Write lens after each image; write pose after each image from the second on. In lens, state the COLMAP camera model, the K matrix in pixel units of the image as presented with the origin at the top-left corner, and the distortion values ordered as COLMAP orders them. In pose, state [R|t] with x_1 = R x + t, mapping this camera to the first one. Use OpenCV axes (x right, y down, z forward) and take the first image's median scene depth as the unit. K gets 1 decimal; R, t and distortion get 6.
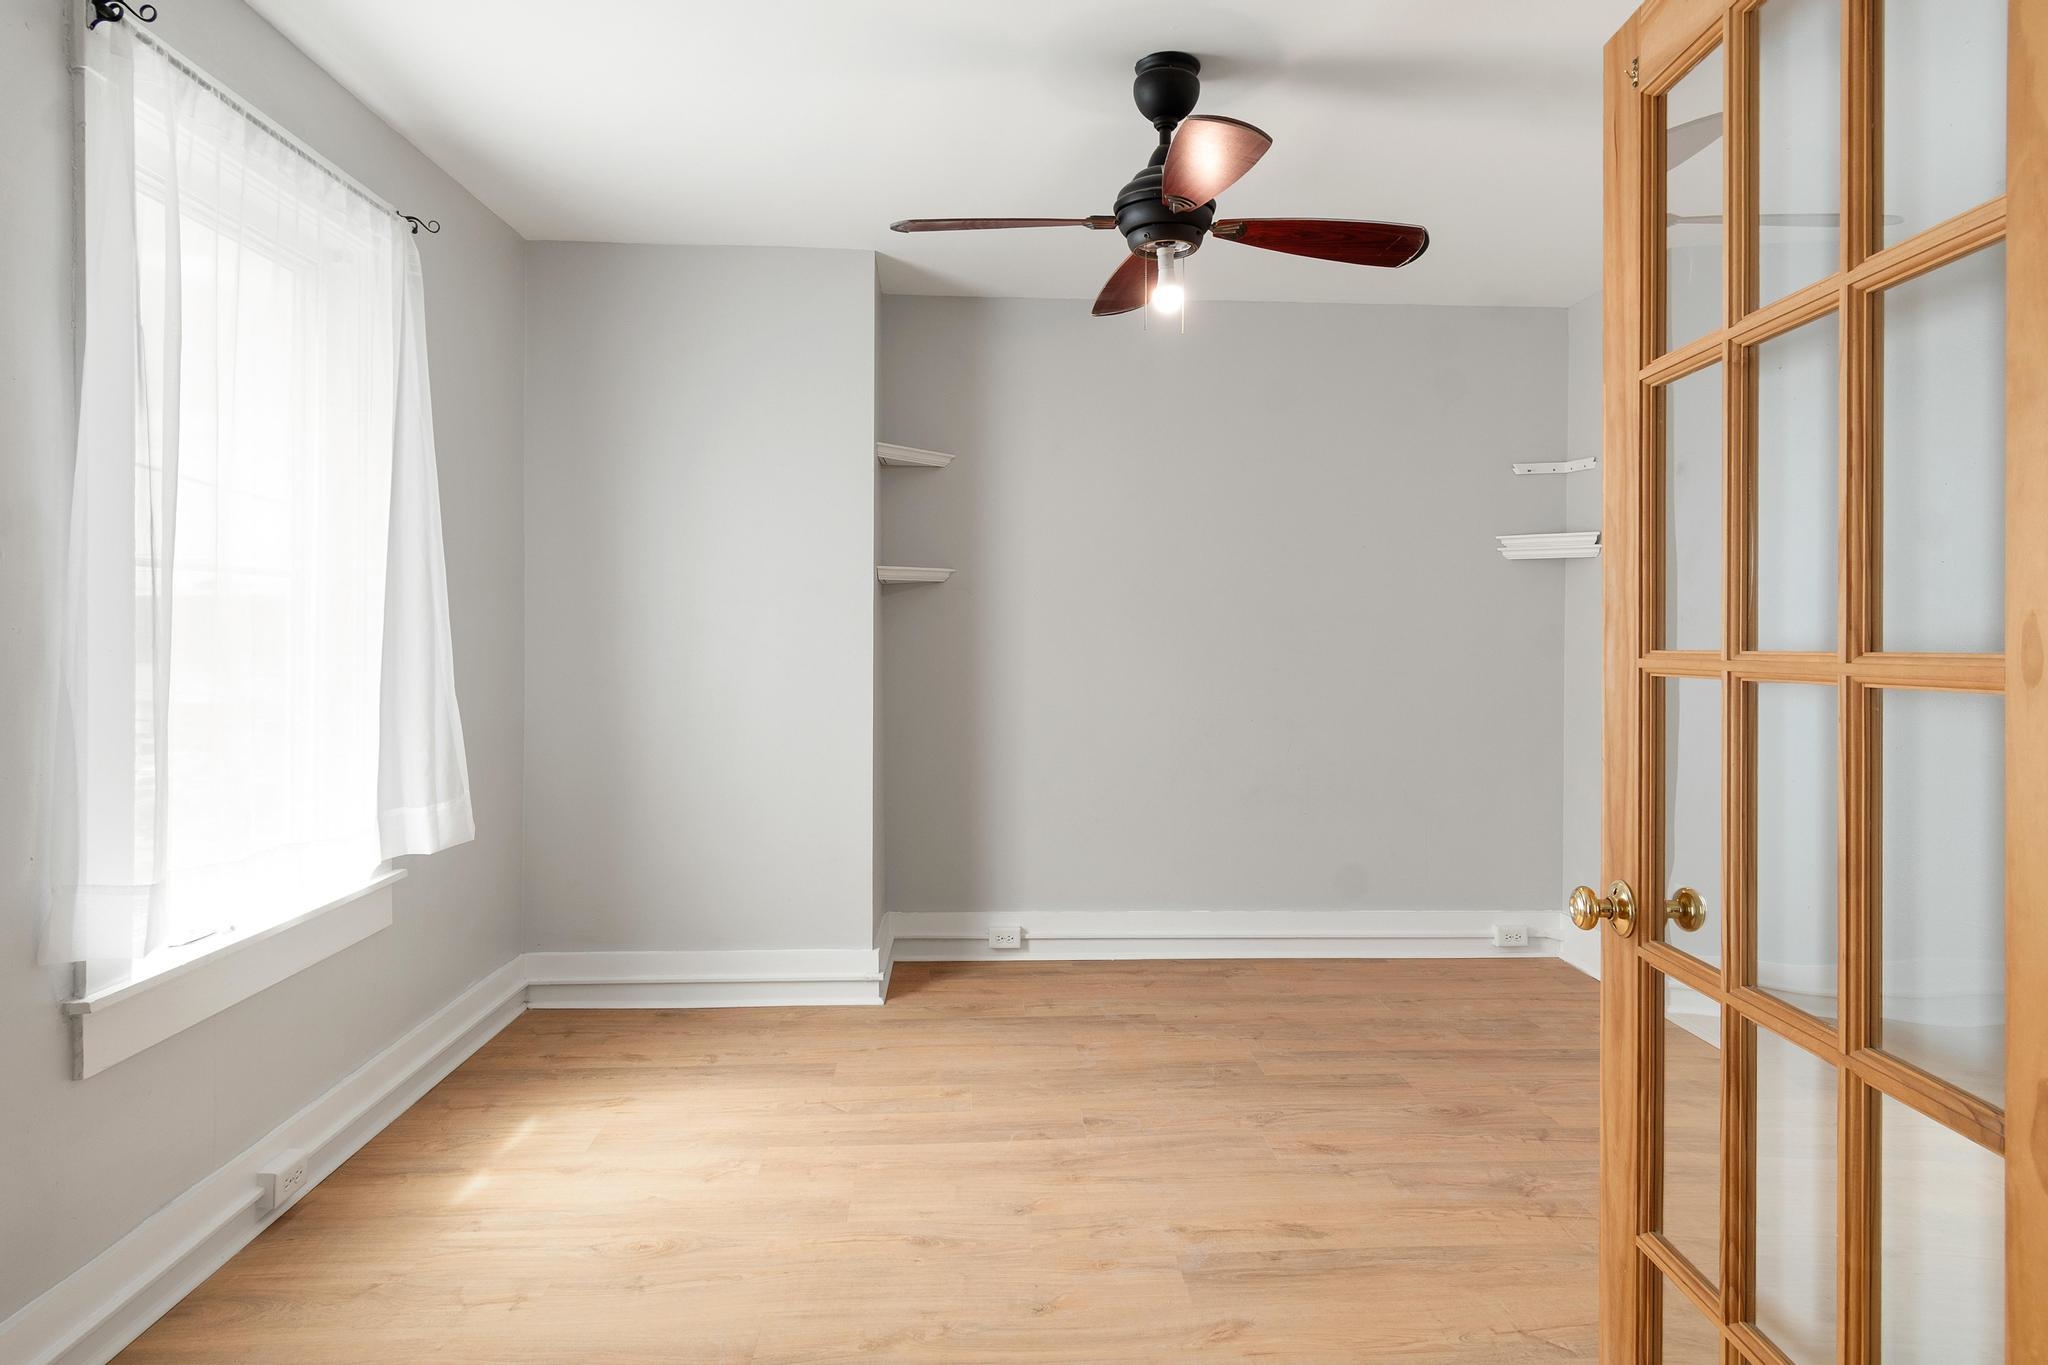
lens RADIAL K [[1148.2, 0, 1025.7], [0, 1148.2, 633.6], [0, 0, 1]] dist [0.000512, -0.000918]
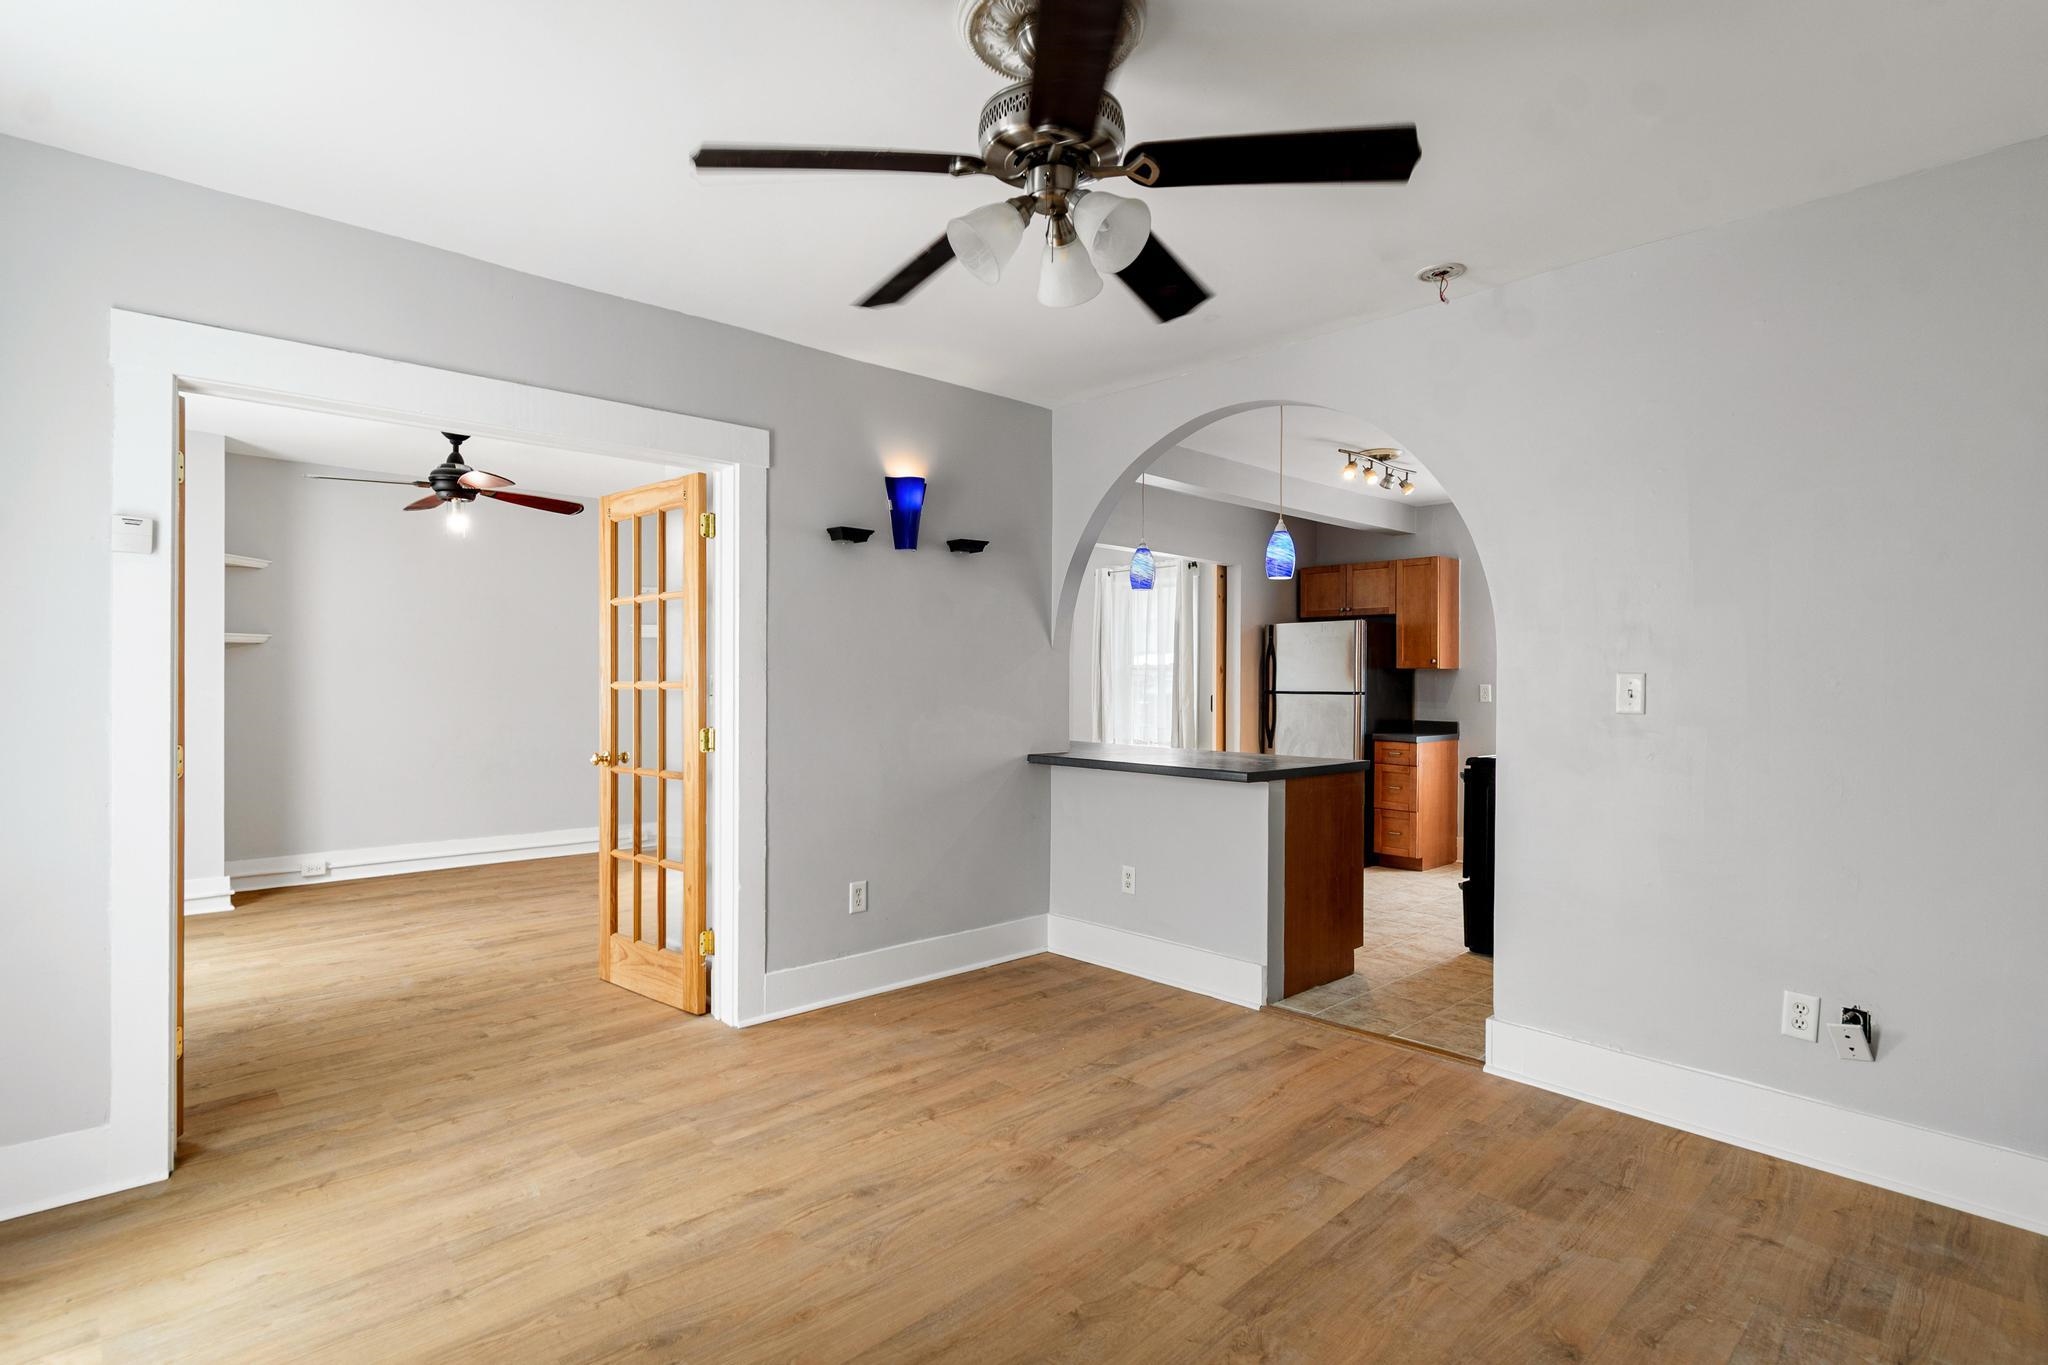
lens RADIAL K [[1009.8, 0, 1091.0], [0, 1009.8, 675.2], [0, 0, 1]] dist [-0.027031, -0.000238]
pose [[0.717244, -0.001243, 0.696821, -0.252363], [-0.002284, 0.999989, 0.004135, -0.012130], [-0.696818, -0.004558, 0.717233, -0.903136]]
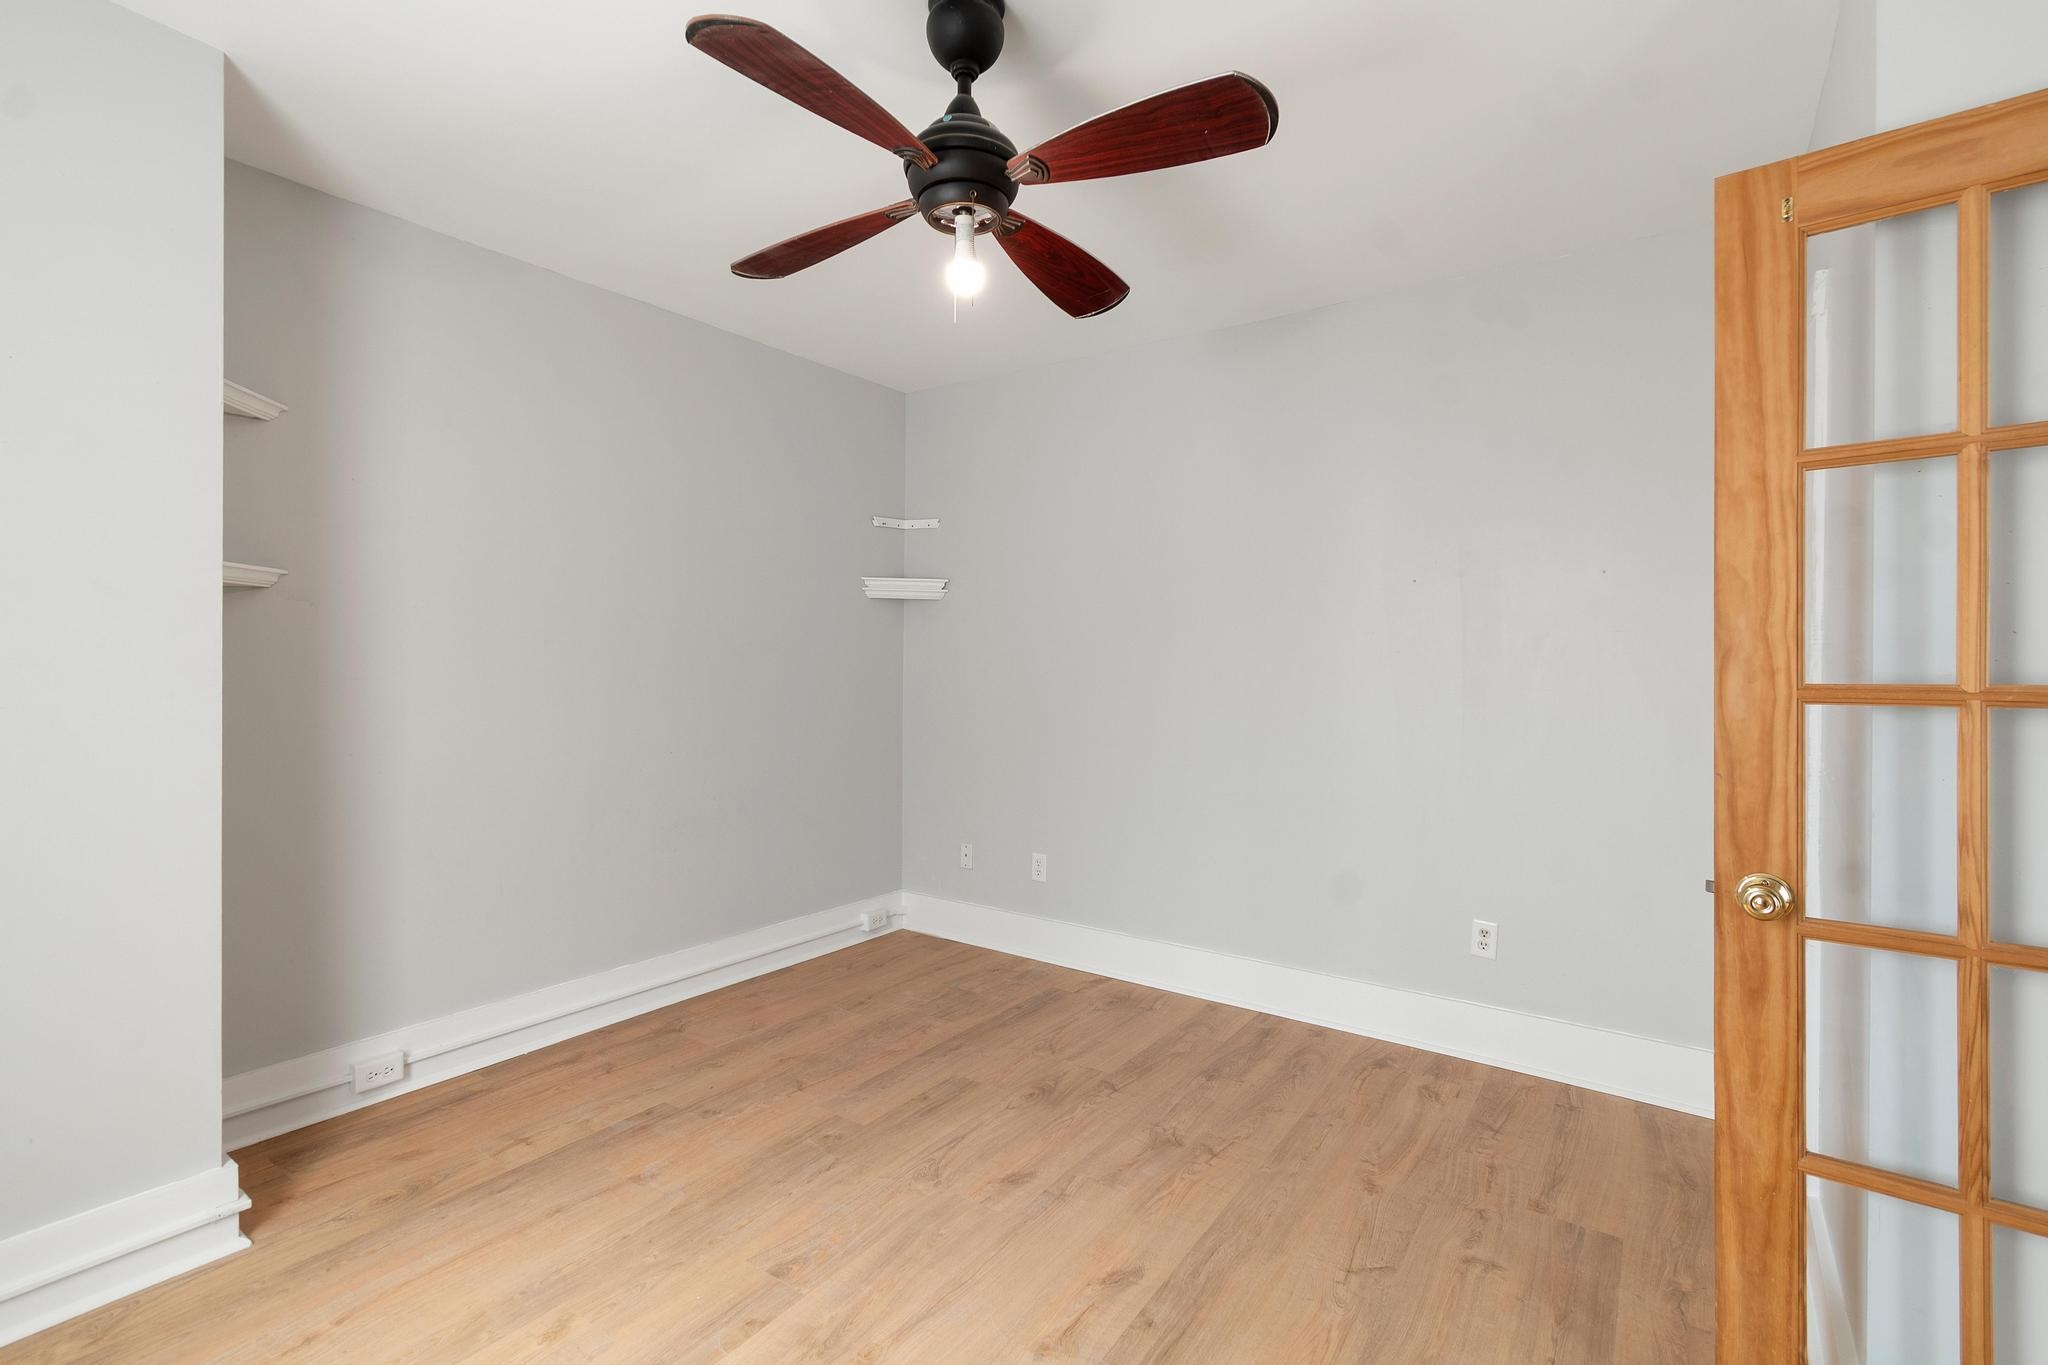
lens RADIAL K [[923.6, 0, 1022.4], [0, 923.6, 654.2], [0, 0, 1]] dist [0.002422, -0.000323]
pose [[0.630677, 0.004936, 0.776030, -0.276428], [0.000446, 0.999977, -0.006723, -0.000779], [-0.776045, 0.004586, 0.630660, 0.374720]]
